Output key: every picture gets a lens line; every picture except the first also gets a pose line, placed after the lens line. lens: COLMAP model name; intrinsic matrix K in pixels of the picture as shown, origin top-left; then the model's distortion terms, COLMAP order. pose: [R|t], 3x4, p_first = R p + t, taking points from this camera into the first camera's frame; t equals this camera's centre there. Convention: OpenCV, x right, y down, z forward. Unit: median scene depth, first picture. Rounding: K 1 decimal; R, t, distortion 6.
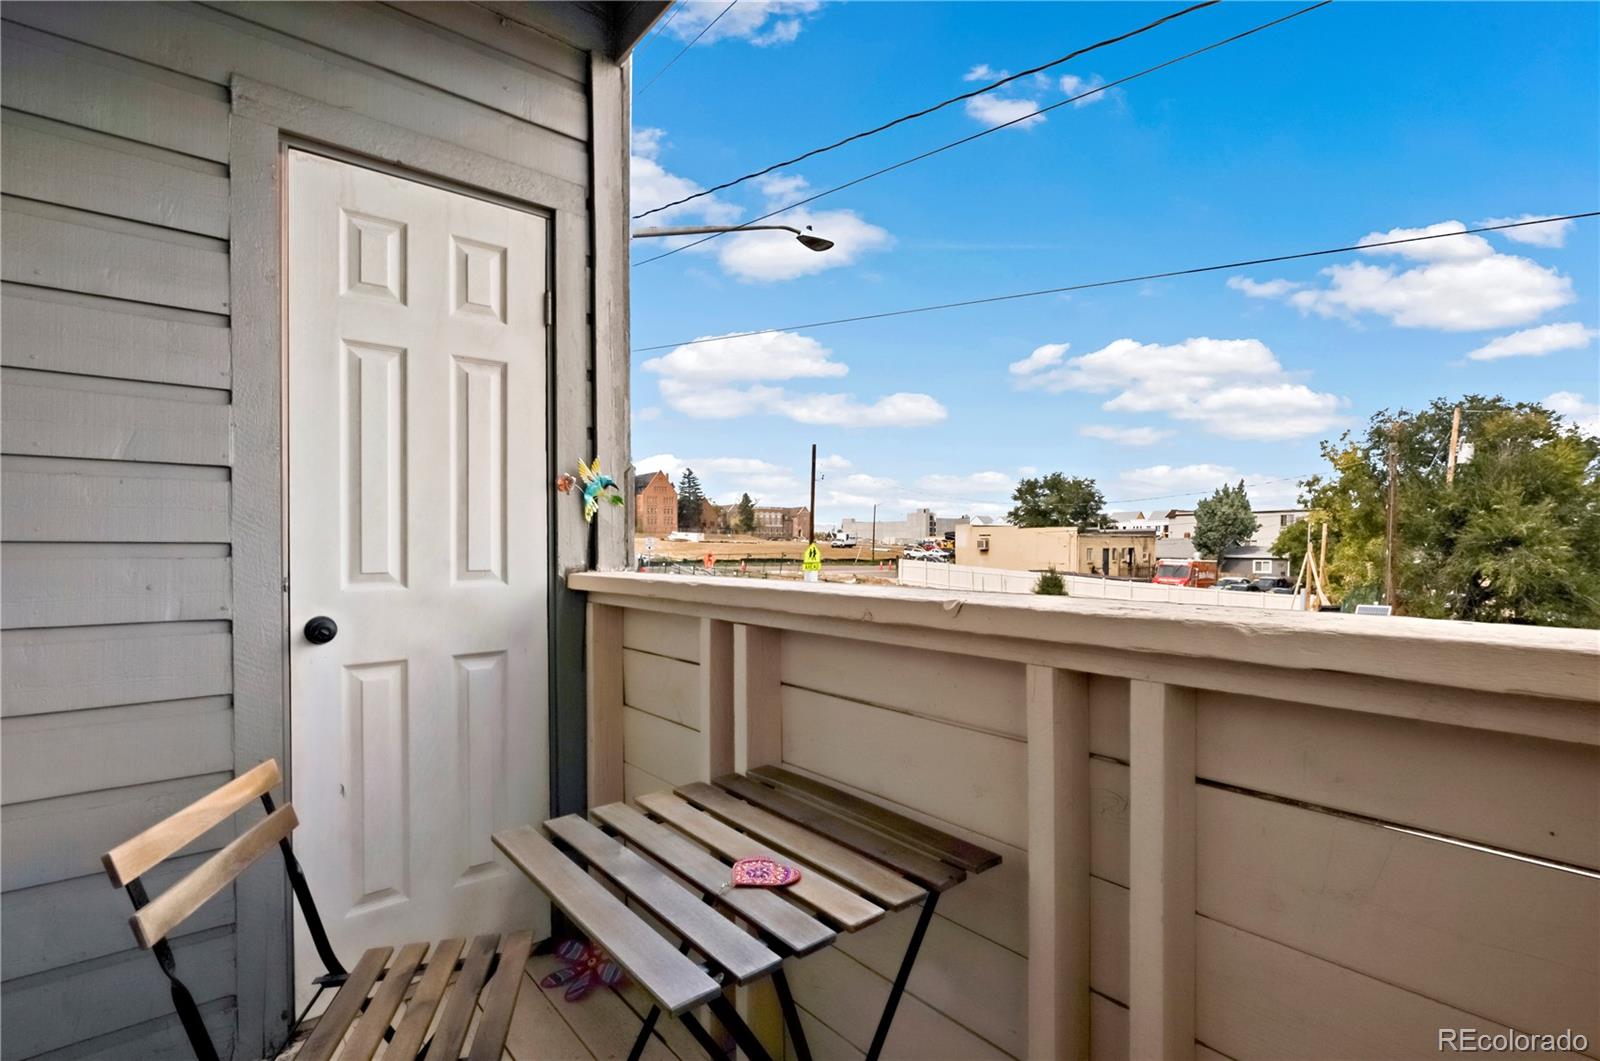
lens RADIAL K [[750.4, 0, 800.7], [0, 750.4, 539.2], [0, 0, 1]] dist [-0.022290, 0.000075]
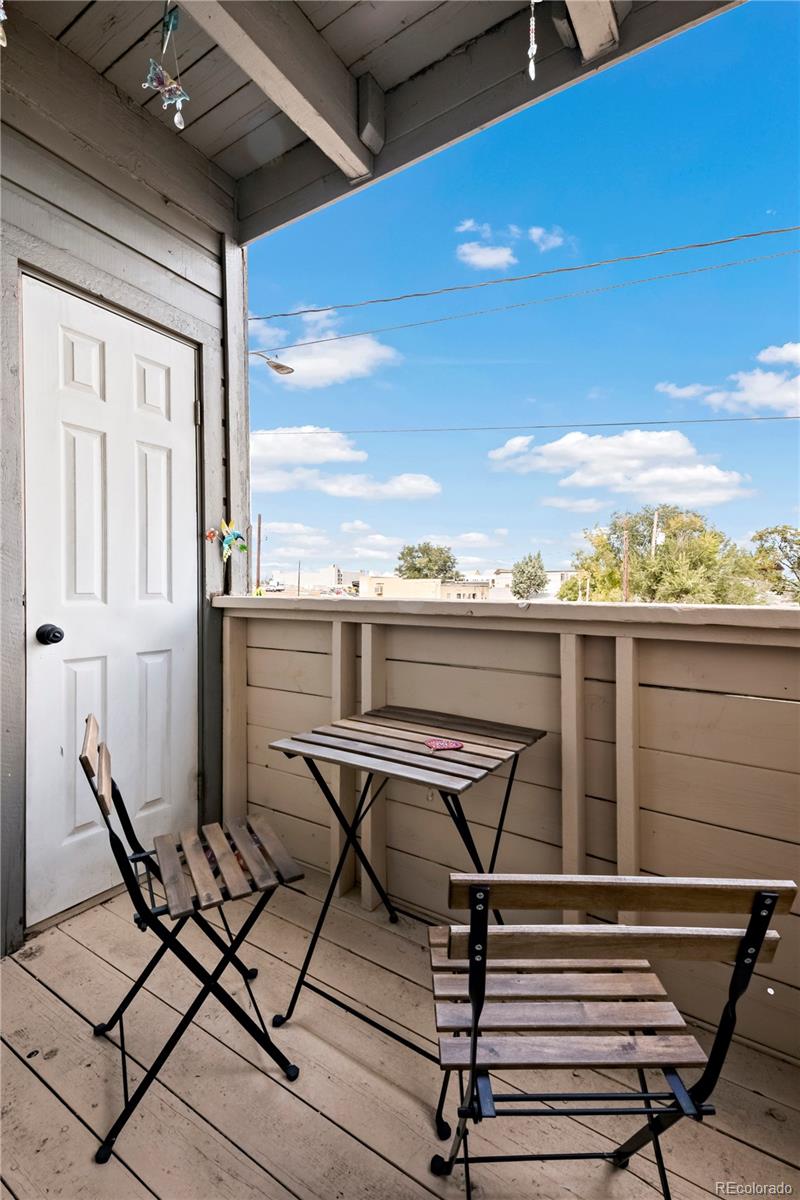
lens RADIAL K [[554.0, 0, 400.0], [0, 554.0, 600.0], [0, 0, 1]] dist [-0.002729, -0.000319]
pose [[0.951677, 0.005183, 0.307056, -0.290310], [-0.011914, 0.999728, 0.020051, 0.026018], [-0.306869, -0.022740, 0.951480, -0.145024]]
